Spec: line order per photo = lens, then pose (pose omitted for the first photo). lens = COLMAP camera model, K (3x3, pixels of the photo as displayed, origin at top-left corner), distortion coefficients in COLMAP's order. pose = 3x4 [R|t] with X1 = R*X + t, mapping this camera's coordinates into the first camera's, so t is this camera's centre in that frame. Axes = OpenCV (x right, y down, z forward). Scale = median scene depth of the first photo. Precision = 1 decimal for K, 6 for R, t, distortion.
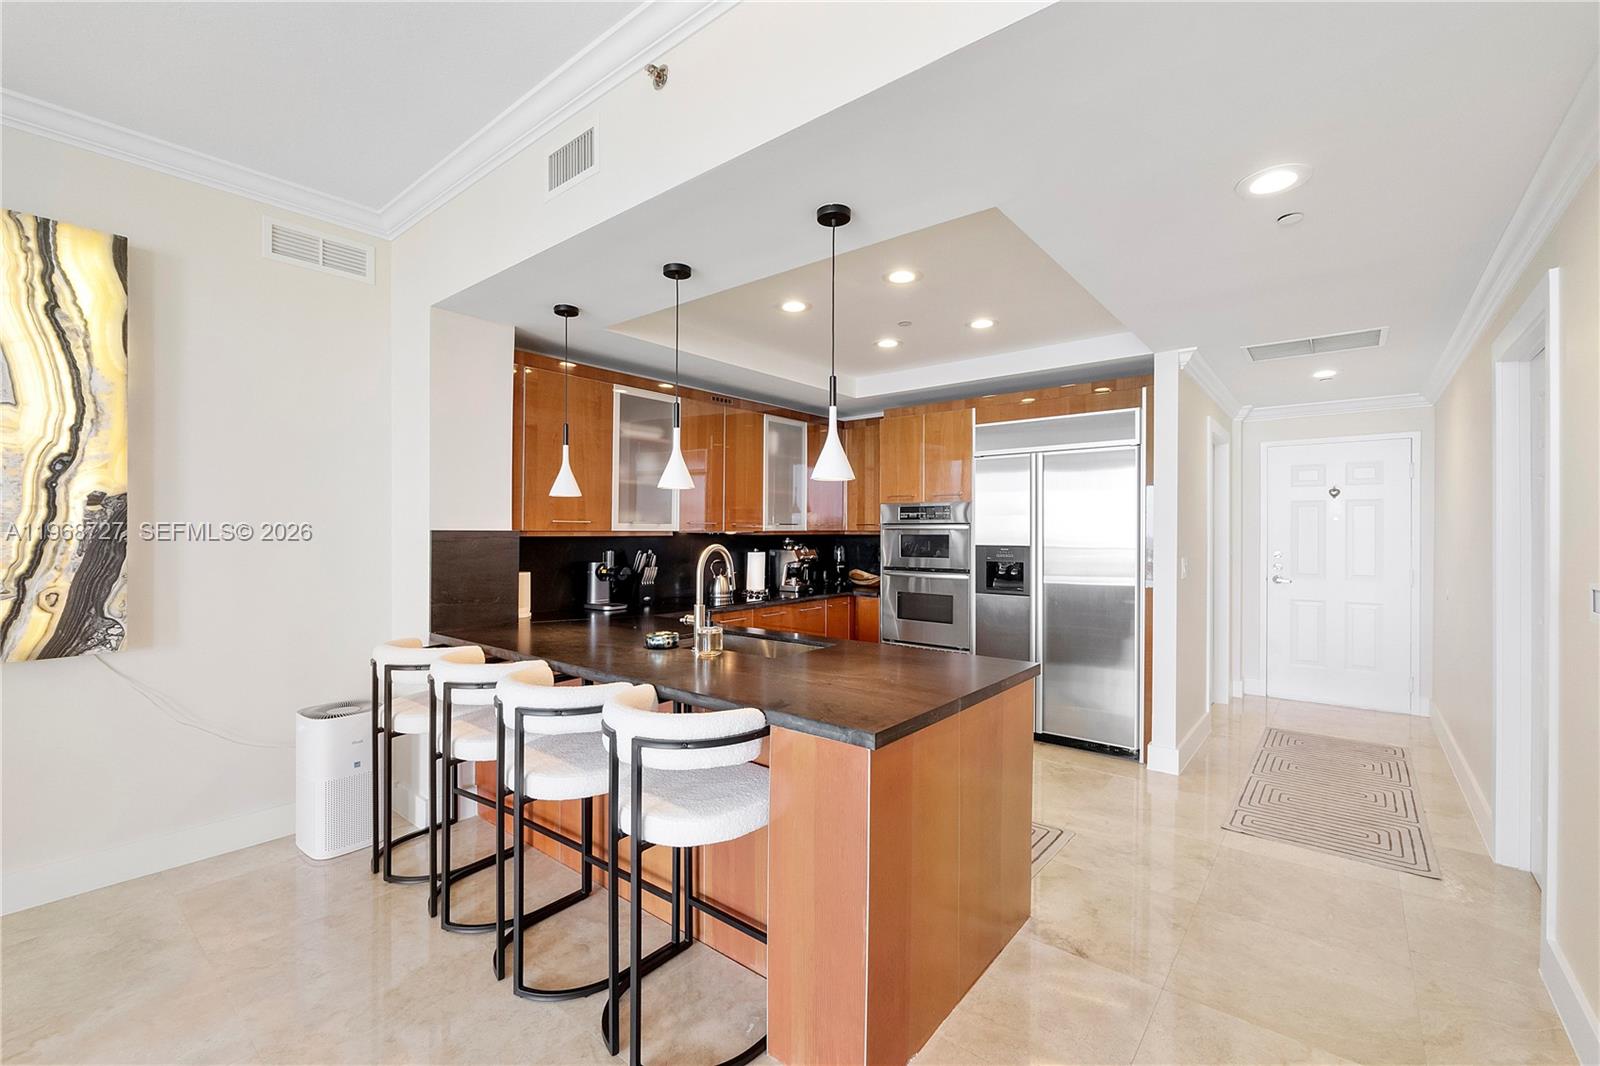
lens RADIAL K [[674.0, 0, 805.7], [0, 674.0, 529.8], [0, 0, 1]] dist [-0.006354, -0.000509]
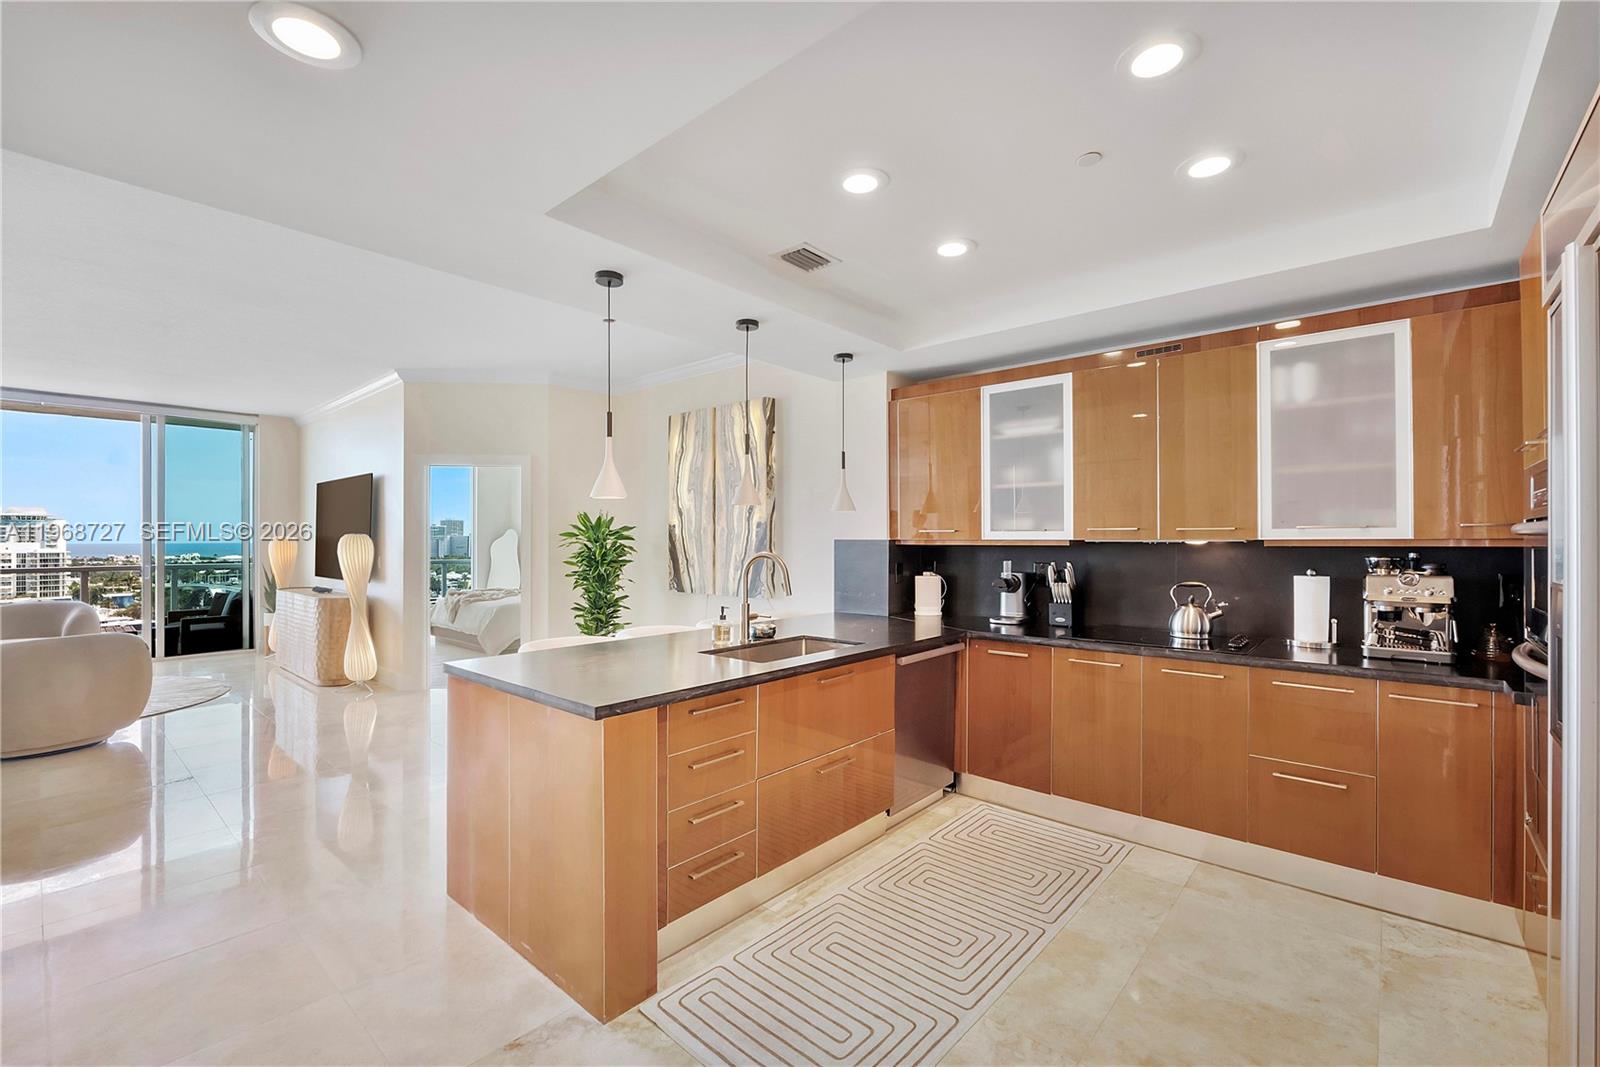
lens RADIAL K [[674.0, 0, 799.2], [0, 674.0, 537.2], [0, 0, 1]] dist [-0.006354, -0.000509]
pose [[-0.043115, -0.002978, -0.999066, 0.663773], [0.001633, 0.999994, -0.003051, 0.000134], [0.999069, -0.001763, -0.043110, 0.751128]]
